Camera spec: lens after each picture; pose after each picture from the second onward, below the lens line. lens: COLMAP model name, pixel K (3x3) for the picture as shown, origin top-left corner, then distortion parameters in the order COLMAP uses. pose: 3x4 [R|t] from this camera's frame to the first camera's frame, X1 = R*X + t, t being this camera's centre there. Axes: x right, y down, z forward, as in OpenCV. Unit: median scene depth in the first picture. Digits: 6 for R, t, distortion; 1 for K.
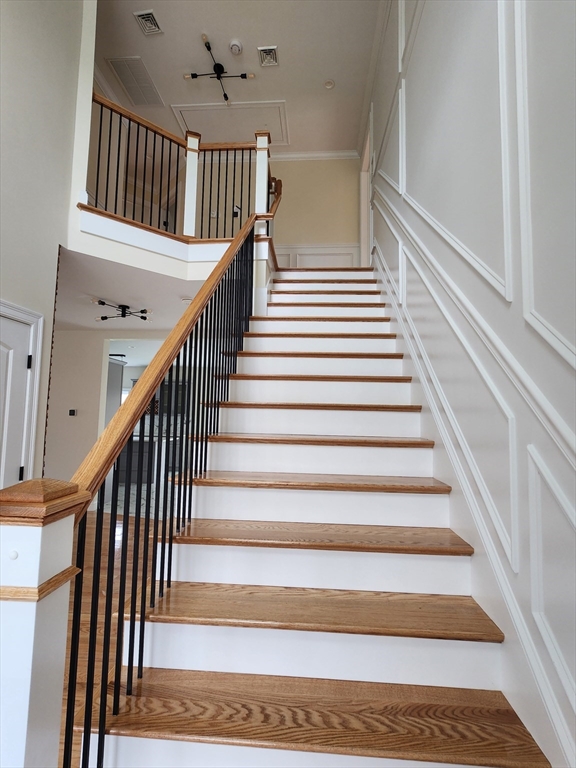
lens RADIAL K [[374.3, 0, 289.1], [0, 374.3, 385.9], [0, 0, 1]] dist [0.005752, -0.000028]
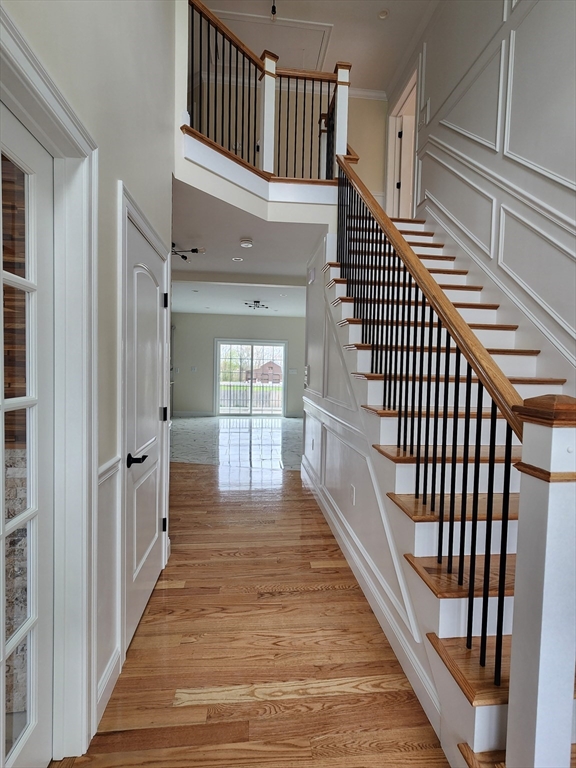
lens RADIAL K [[374.3, 0, 289.2], [0, 374.3, 383.1], [0, 0, 1]] dist [0.005752, -0.000028]
pose [[0.985759, -0.000591, 0.168165, -0.371347], [-0.020885, 0.991822, 0.125909, 0.011537], [-0.166864, -0.127628, 0.977685, -0.013570]]
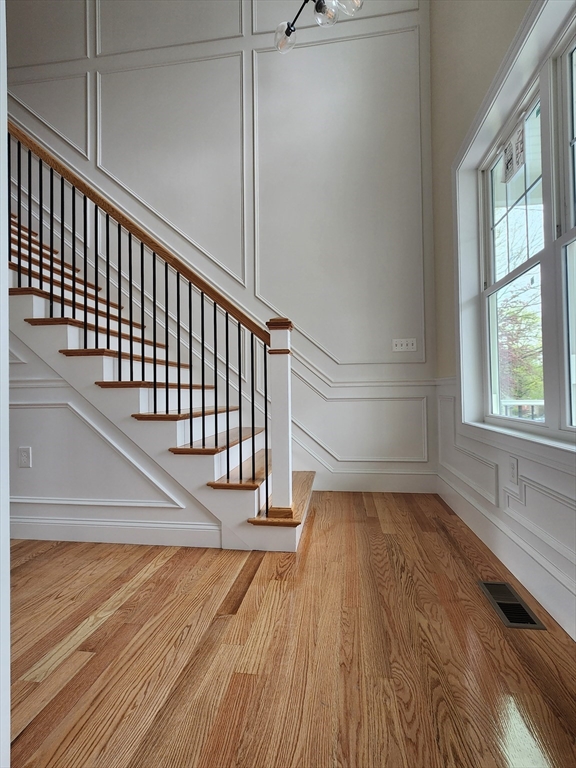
lens RADIAL K [[374.3, 0, 289.2], [0, 374.3, 384.3], [0, 0, 1]] dist [0.005752, -0.000028]
pose [[0.079643, 0.005102, 0.996810, -0.718514], [-0.065432, 0.997857, 0.000120, 0.155555], [-0.994674, -0.065232, 0.079806, 0.149153]]
